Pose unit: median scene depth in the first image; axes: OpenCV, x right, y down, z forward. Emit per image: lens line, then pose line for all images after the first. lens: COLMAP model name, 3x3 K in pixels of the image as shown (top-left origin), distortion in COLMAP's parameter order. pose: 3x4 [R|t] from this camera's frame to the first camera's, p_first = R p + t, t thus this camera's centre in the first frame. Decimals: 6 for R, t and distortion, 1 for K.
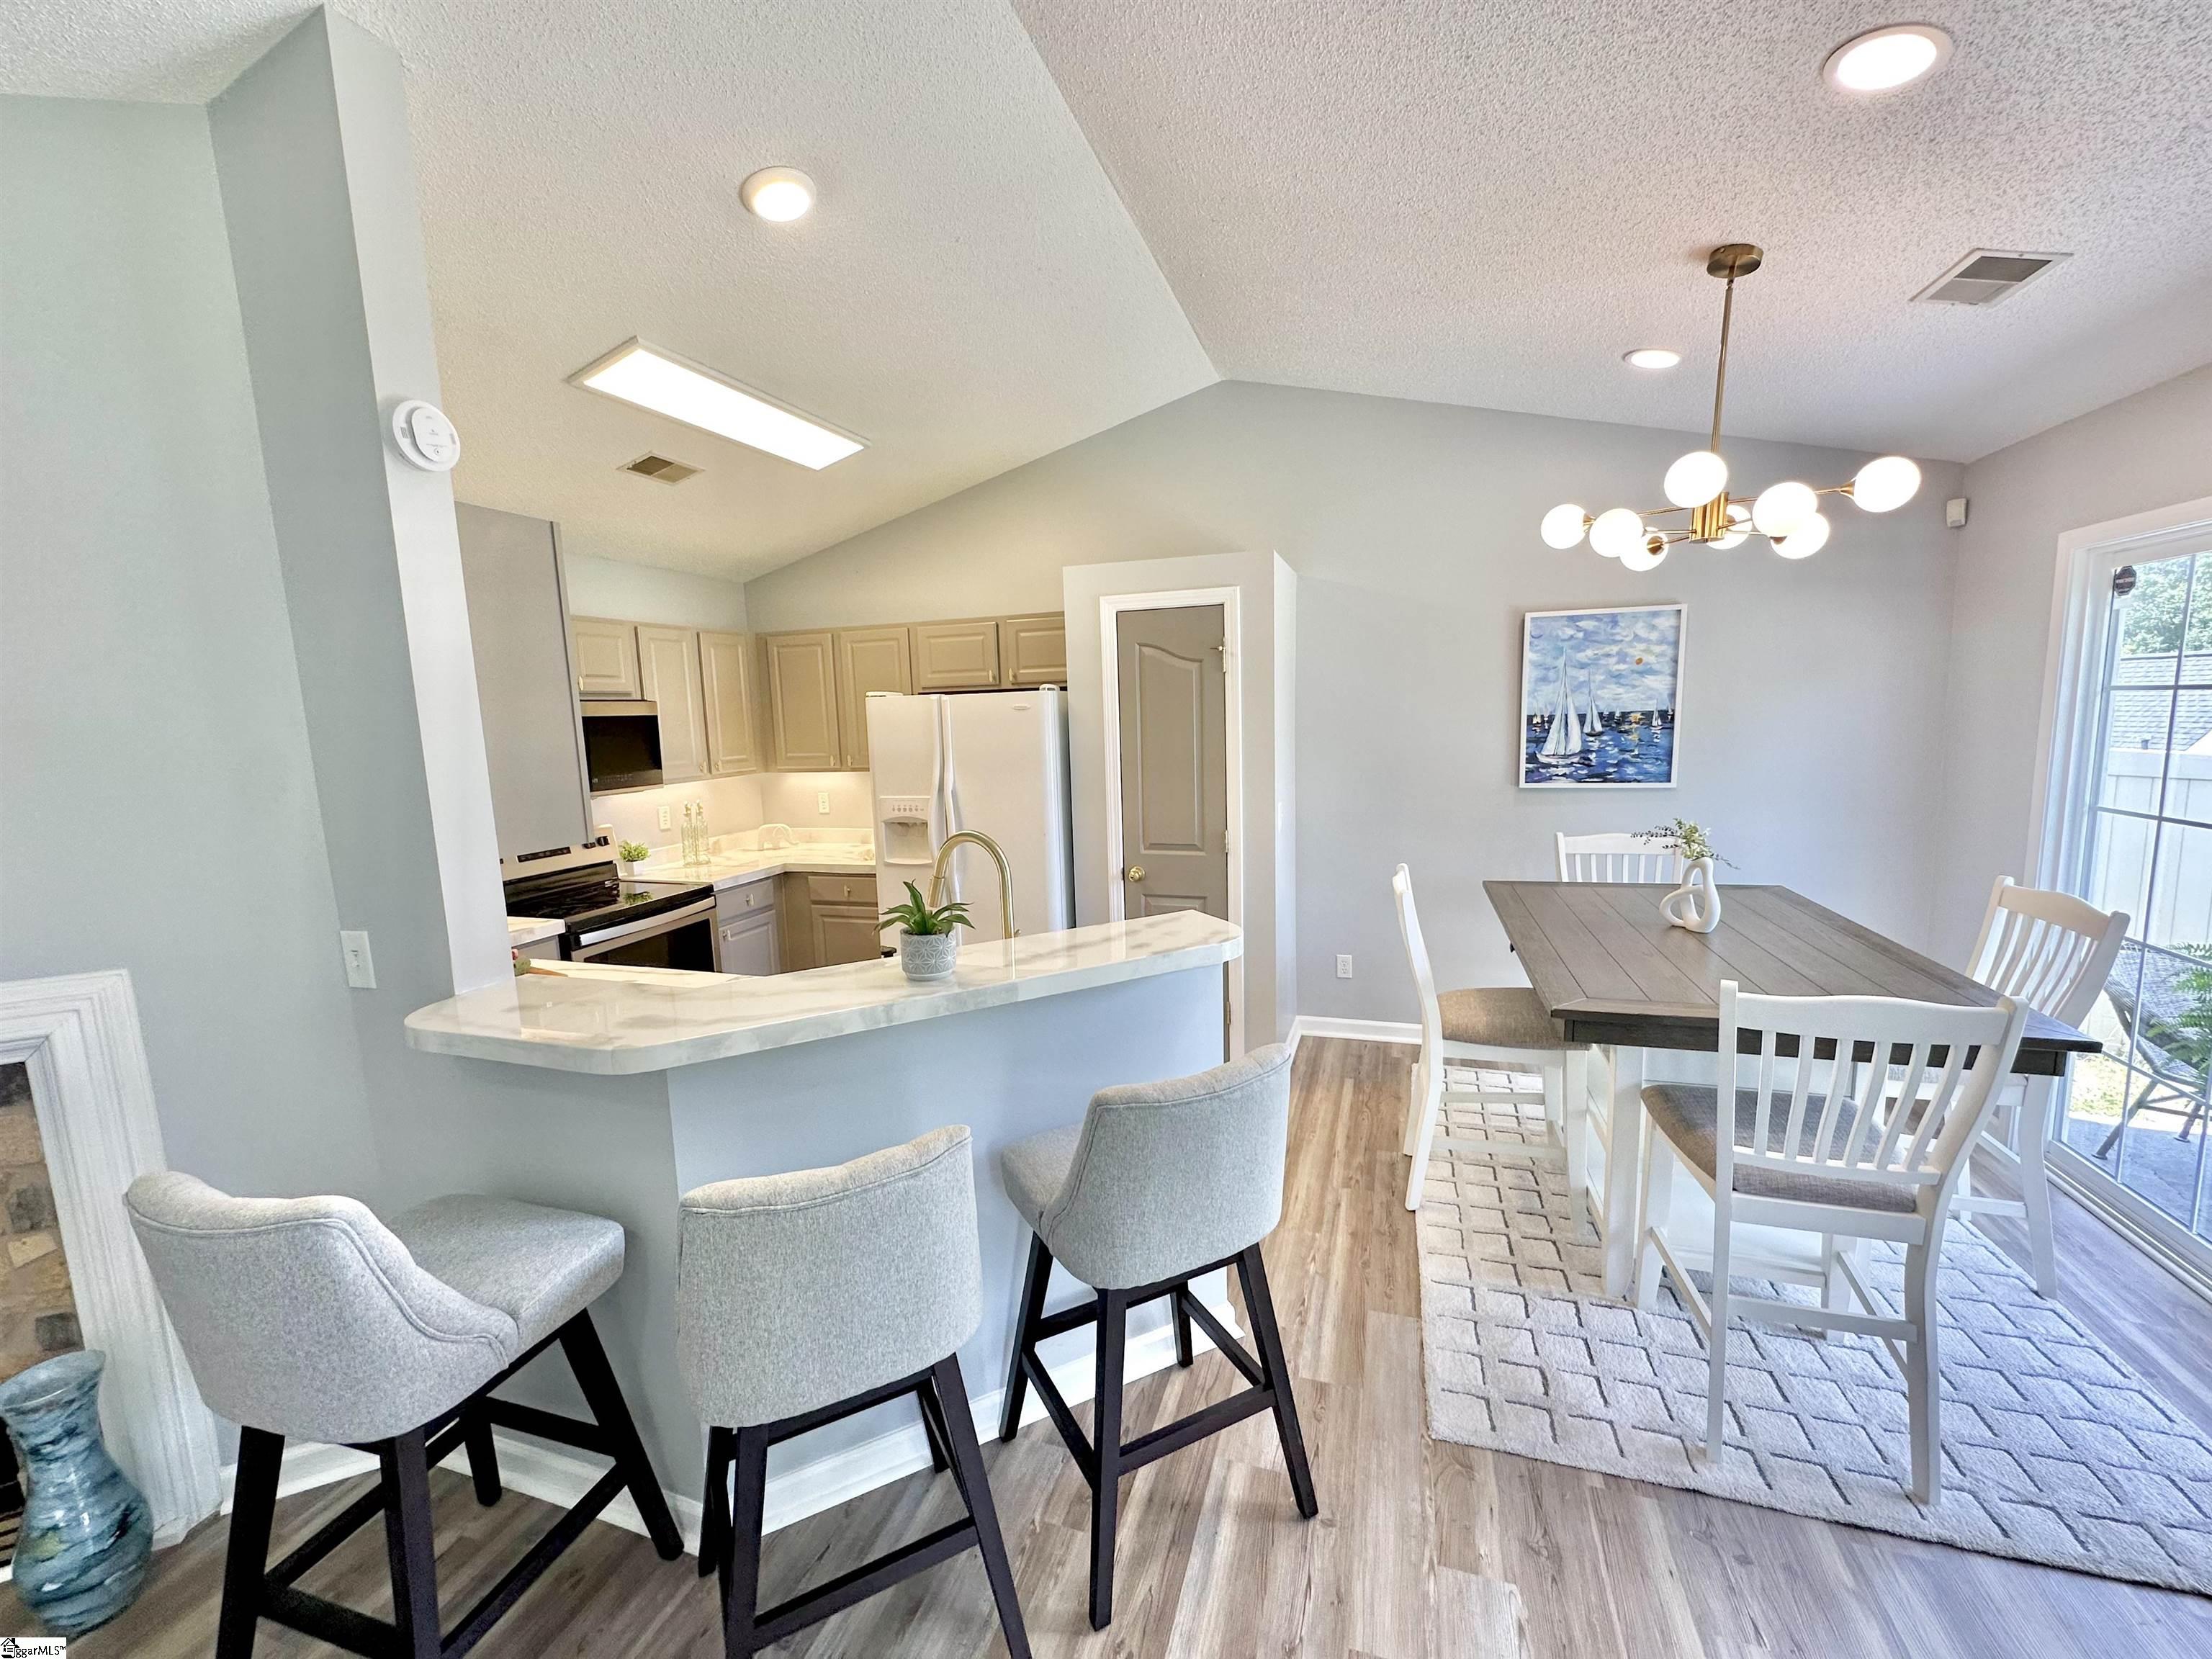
lens RADIAL K [[885.1, 0, 1105.2], [0, 885.1, 828.5], [0, 0, 1]] dist [-0.003686, 0.000761]
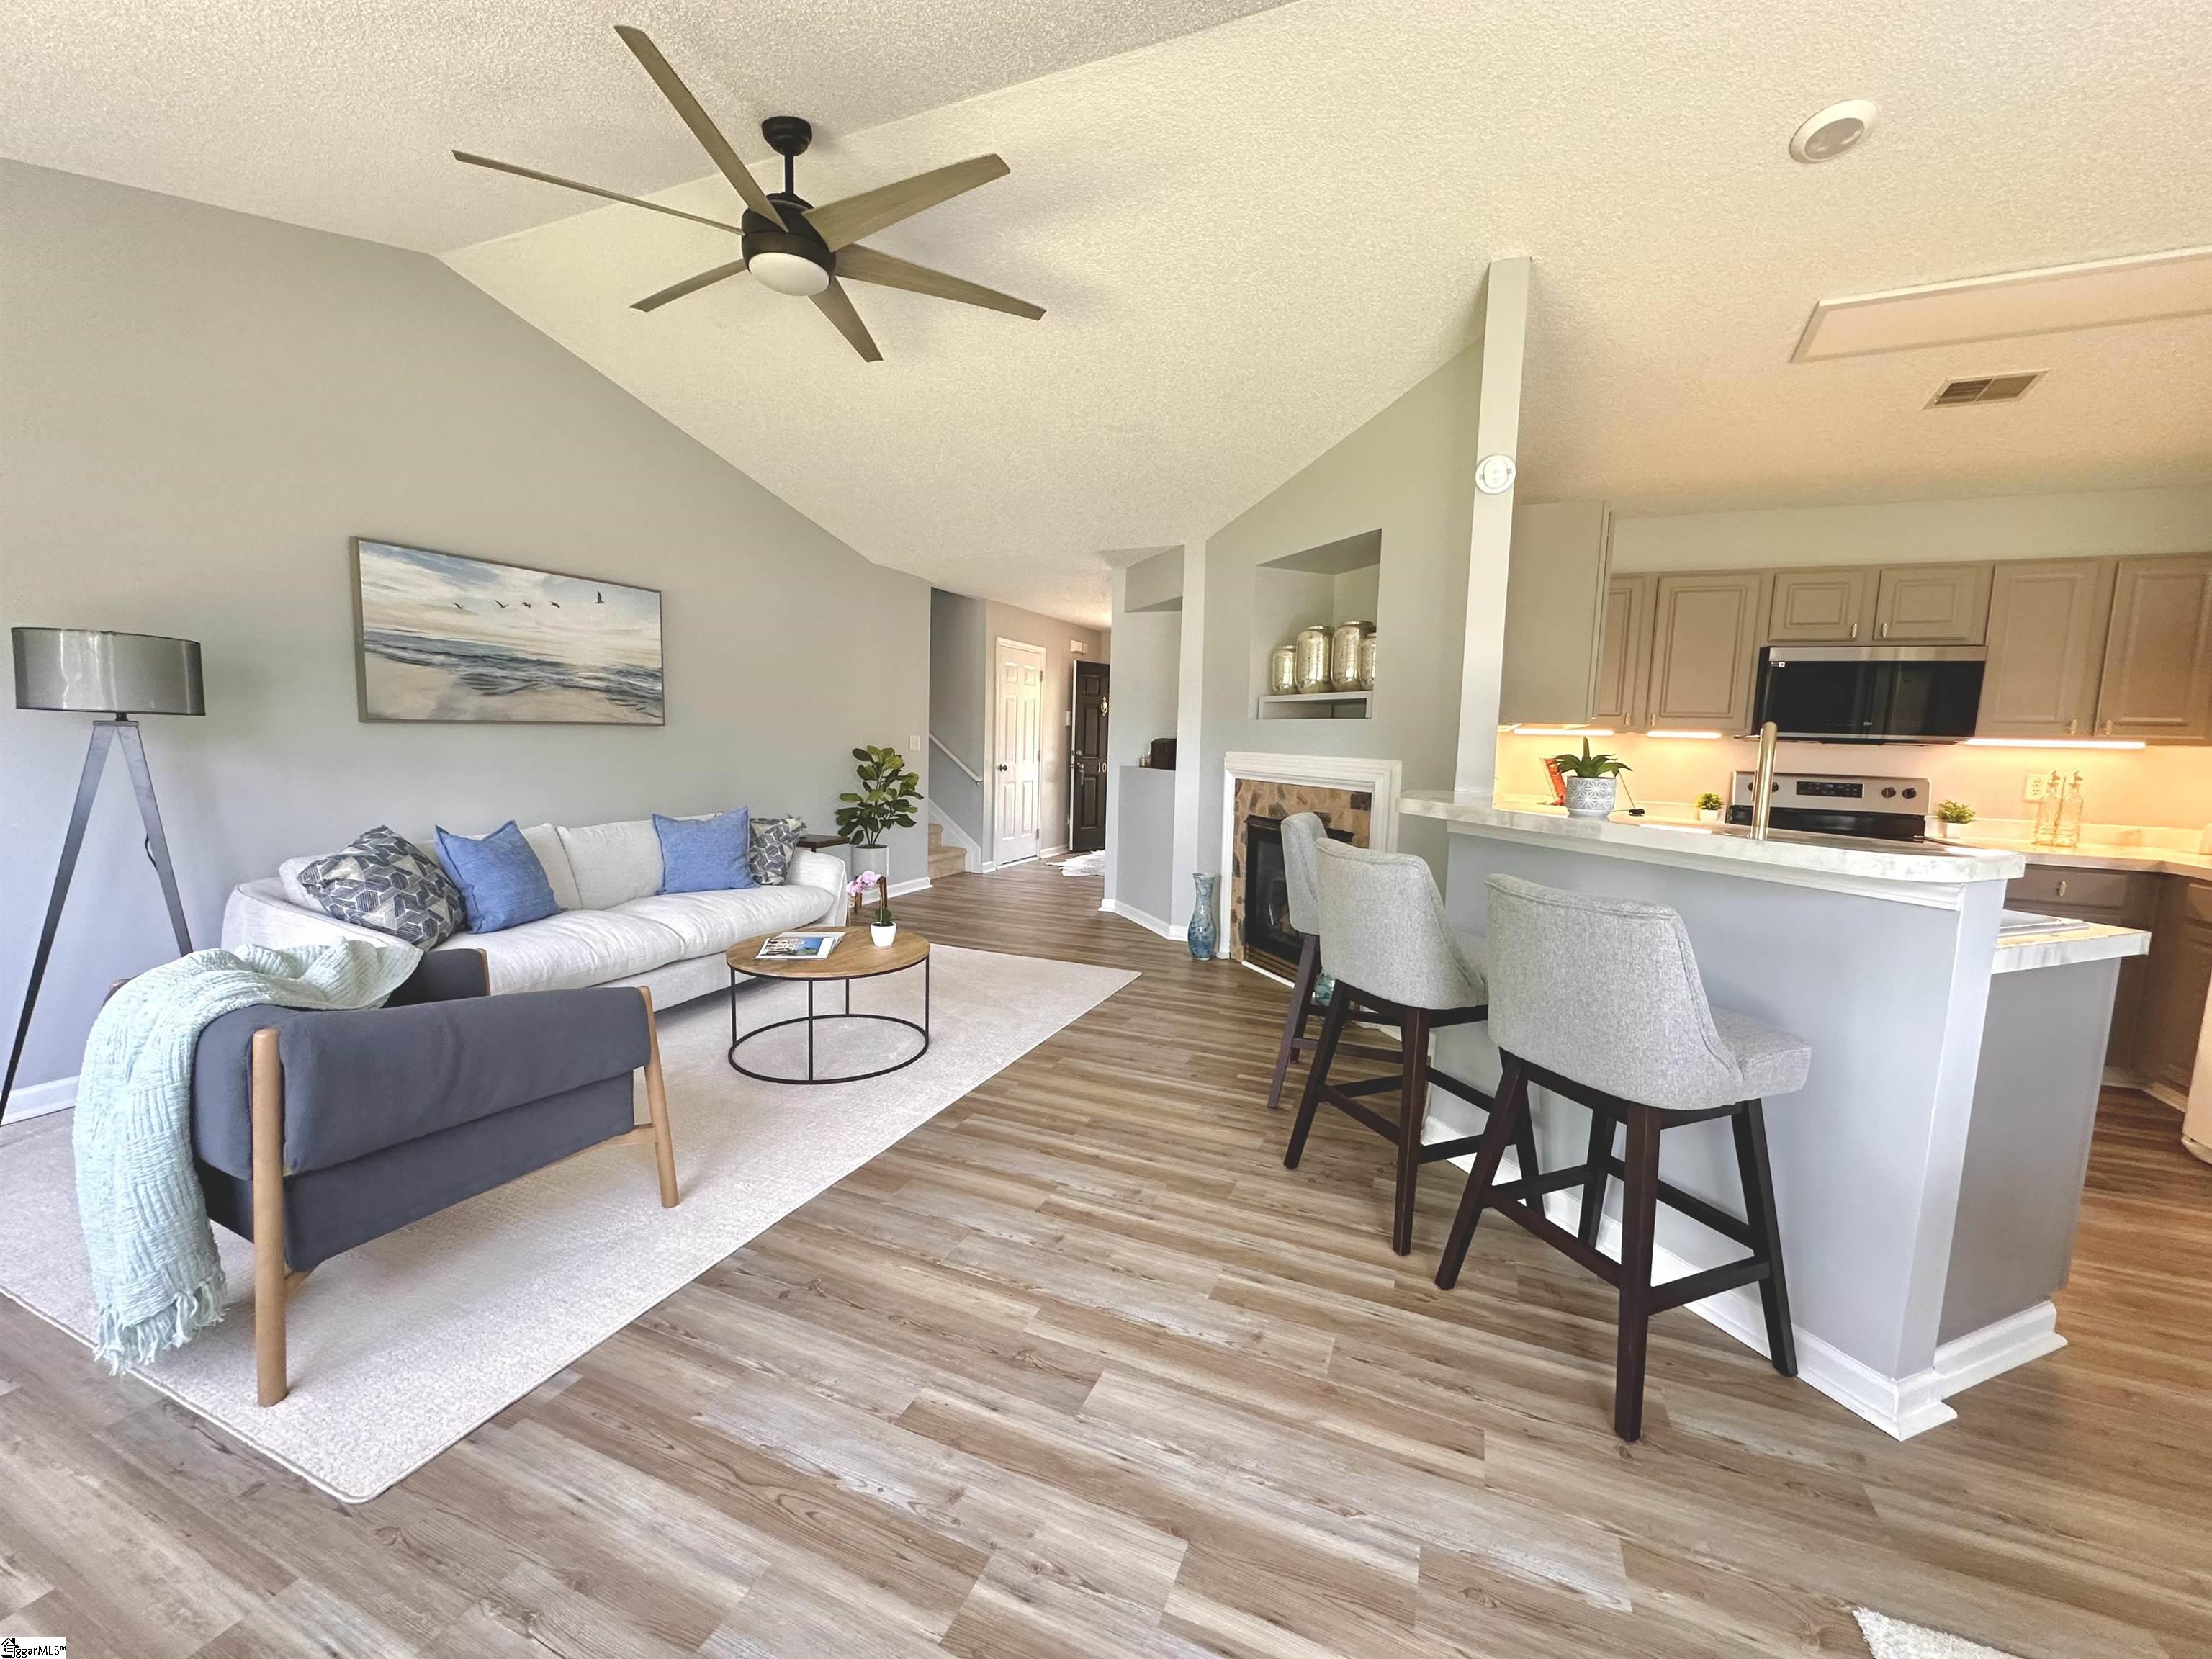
lens RADIAL K [[885.1, 0, 1106.8], [0, 885.1, 824.4], [0, 0, 1]] dist [-0.003686, 0.000761]
pose [[-0.081268, 0.133170, -0.987756, 0.741429], [-0.158418, 0.976709, 0.144714, 0.072763], [0.984022, 0.168239, -0.058278, 0.281762]]
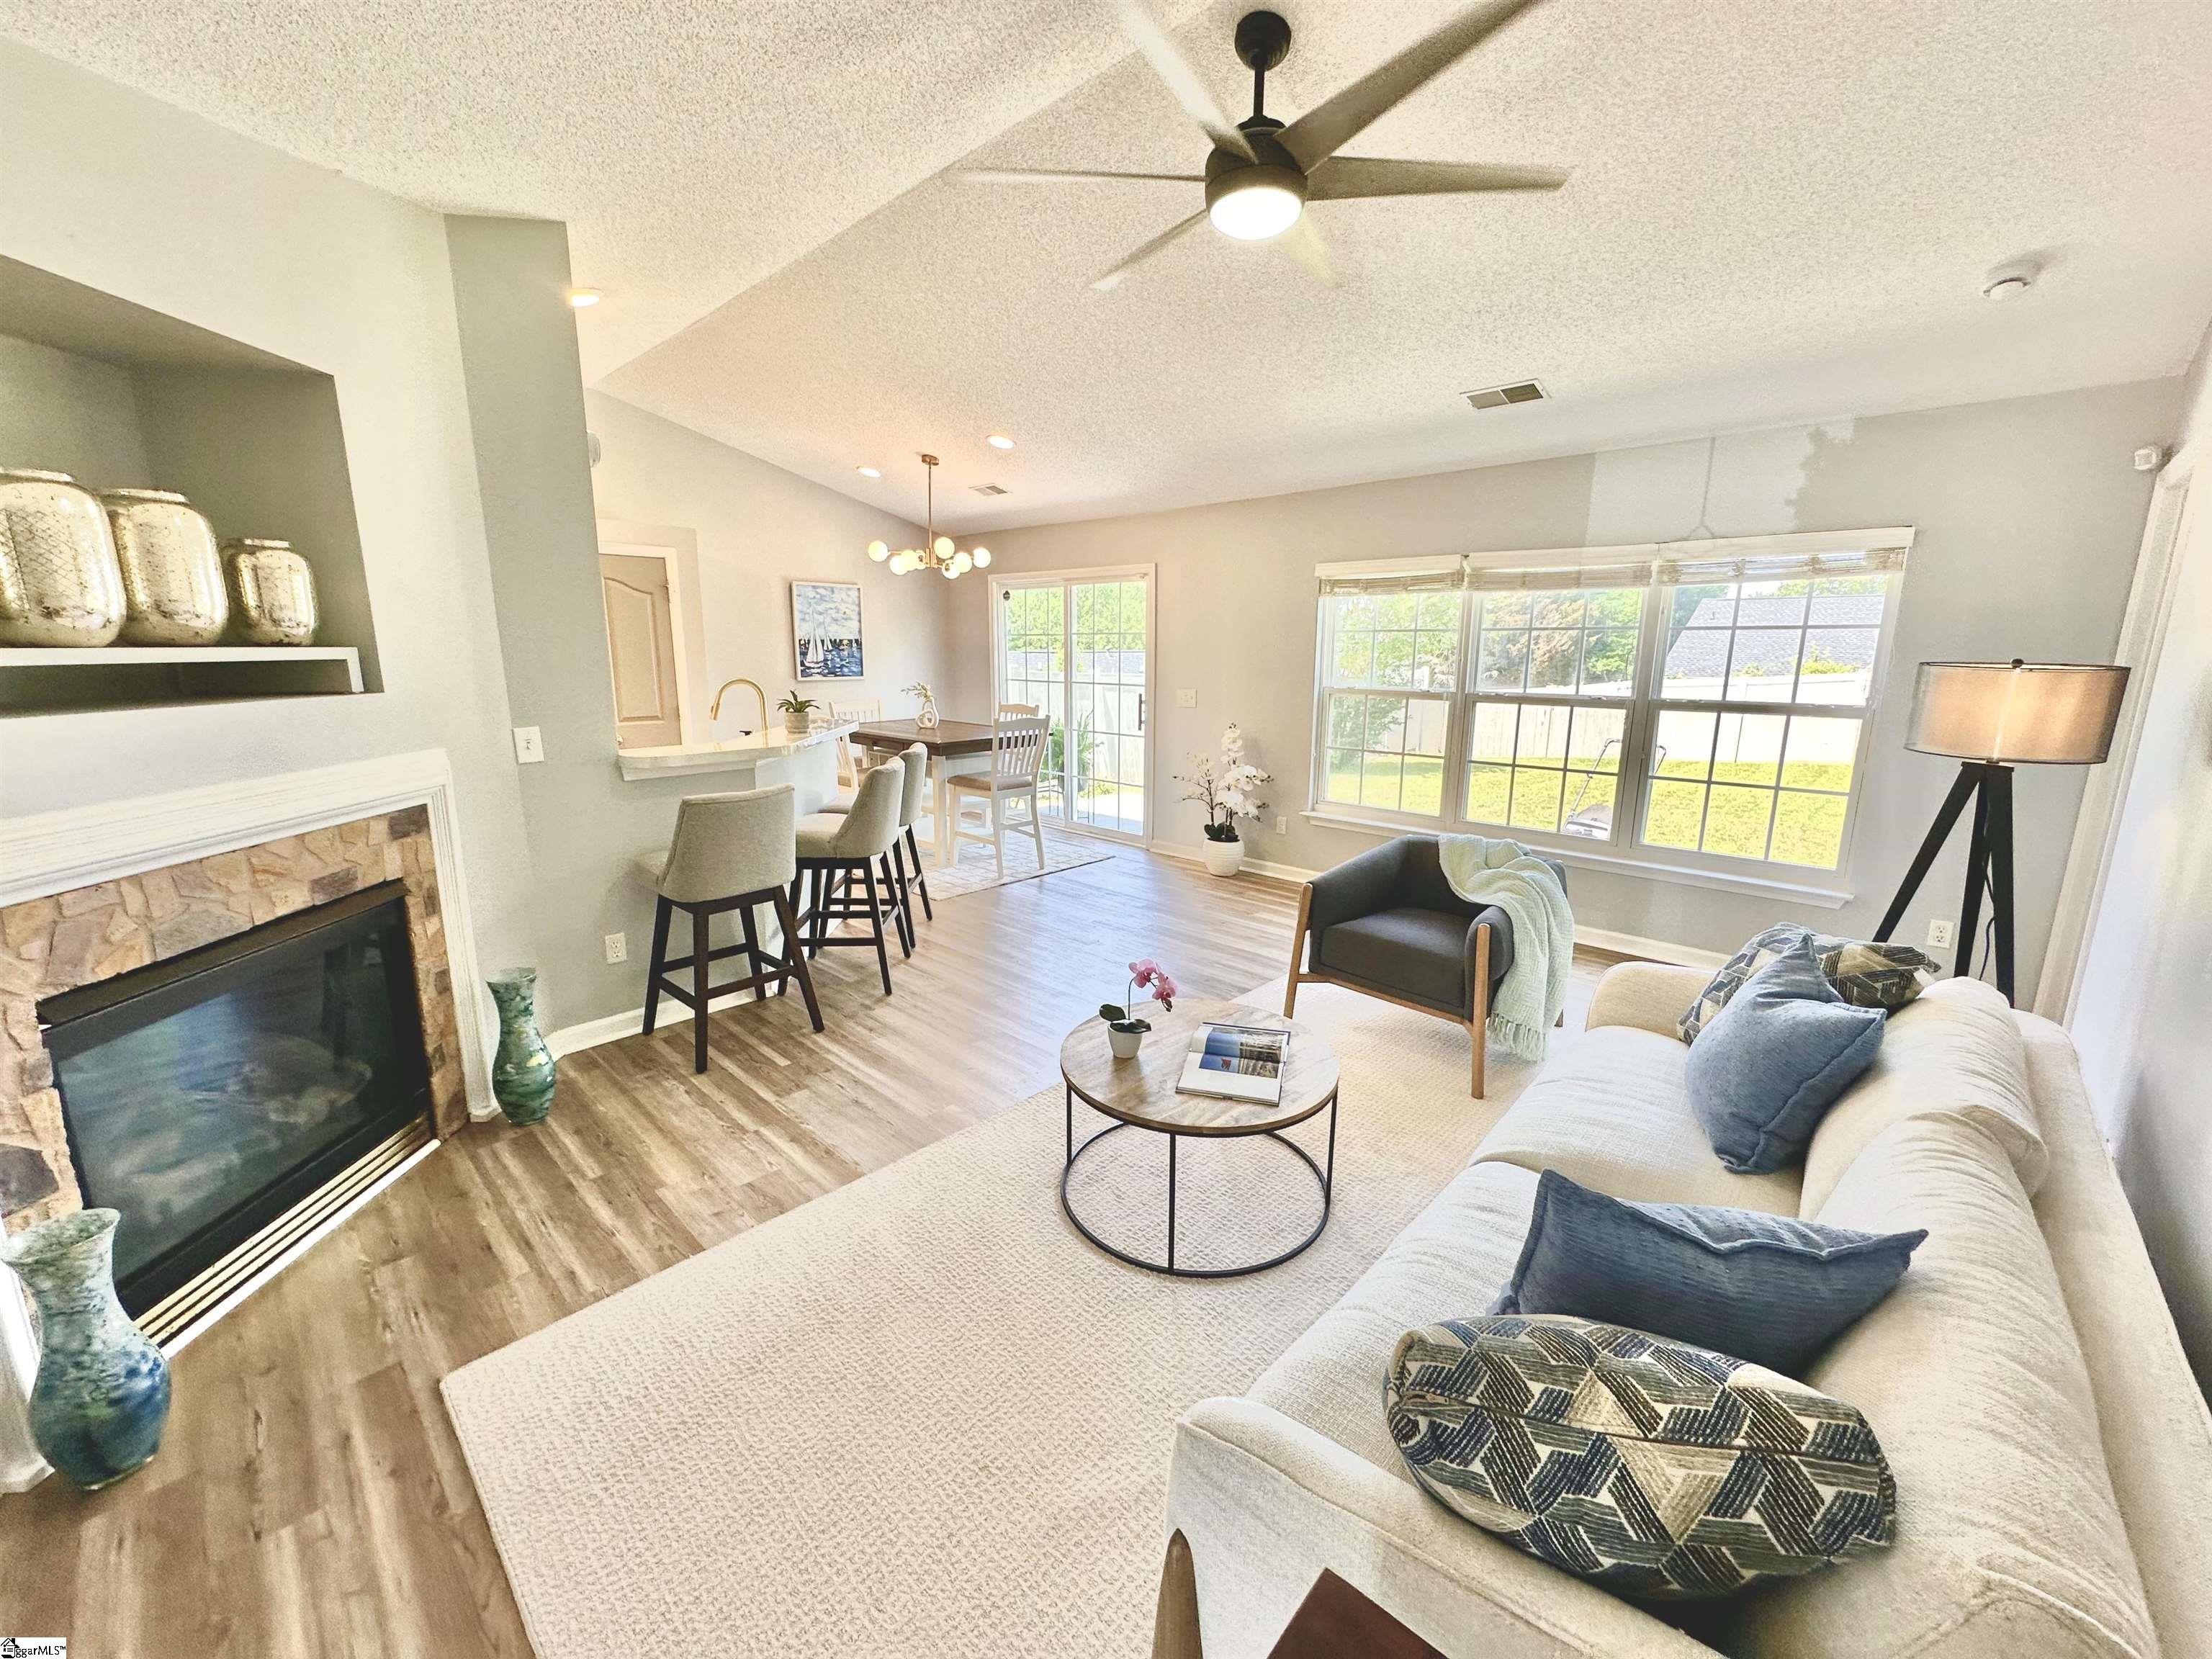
lens RADIAL K [[885.1, 0, 1114.2], [0, 885.1, 831.8], [0, 0, 1]] dist [-0.003686, 0.000761]
pose [[0.427583, -0.152110, 0.891087, -1.322133], [0.100654, 0.987623, 0.120291, 0.155142], [-0.898355, 0.038257, 0.437601, -0.504481]]
